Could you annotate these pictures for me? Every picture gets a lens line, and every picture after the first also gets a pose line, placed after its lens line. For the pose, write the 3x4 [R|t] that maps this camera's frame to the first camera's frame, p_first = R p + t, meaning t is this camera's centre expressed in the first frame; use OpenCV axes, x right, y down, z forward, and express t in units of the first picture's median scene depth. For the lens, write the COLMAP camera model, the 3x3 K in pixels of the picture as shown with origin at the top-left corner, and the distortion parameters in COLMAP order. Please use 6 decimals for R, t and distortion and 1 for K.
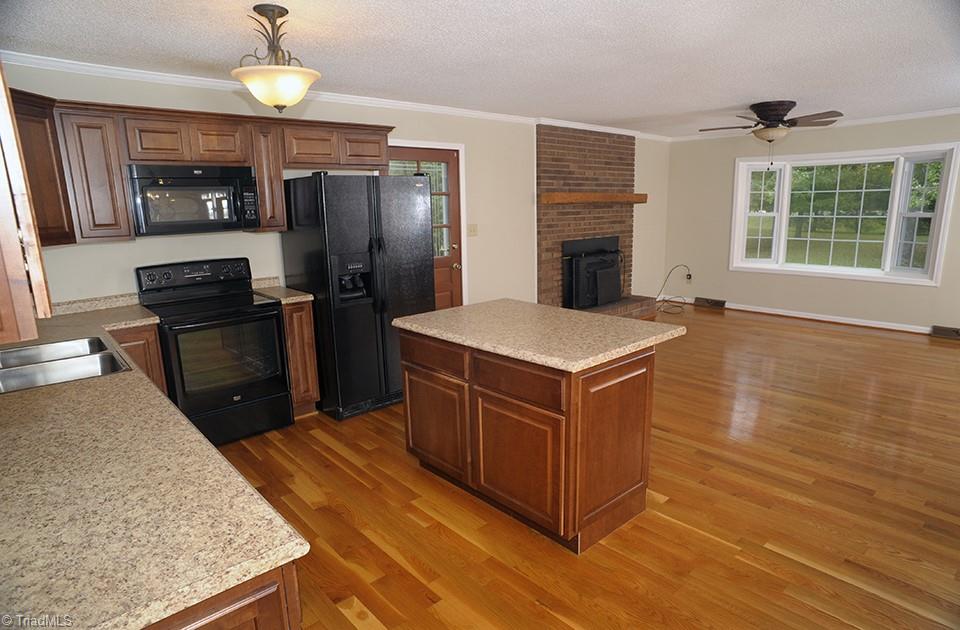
lens RADIAL K [[542.3, 0, 486.2], [0, 542.3, 317.3], [0, 0, 1]] dist [-0.101602, 0.070058]
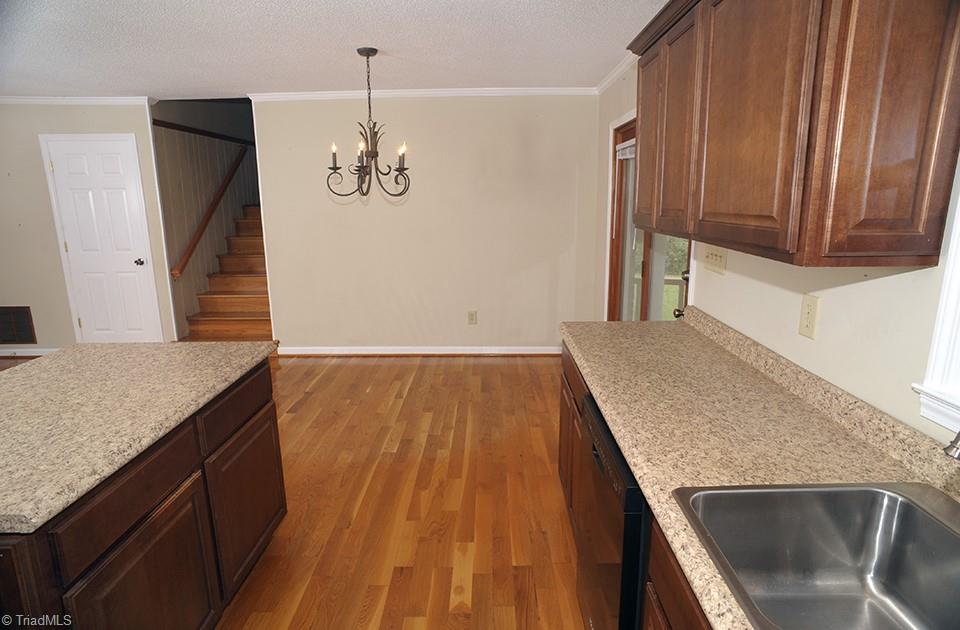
lens RADIAL K [[542.3, 0, 486.2], [0, 542.3, 317.3], [0, 0, 1]] dist [-0.101602, 0.070058]
pose [[-0.736289, -0.126763, 0.664687, -0.331629], [0.160099, 0.921772, 0.353137, -0.103862], [-0.657454, 0.366426, -0.658396, 0.538857]]
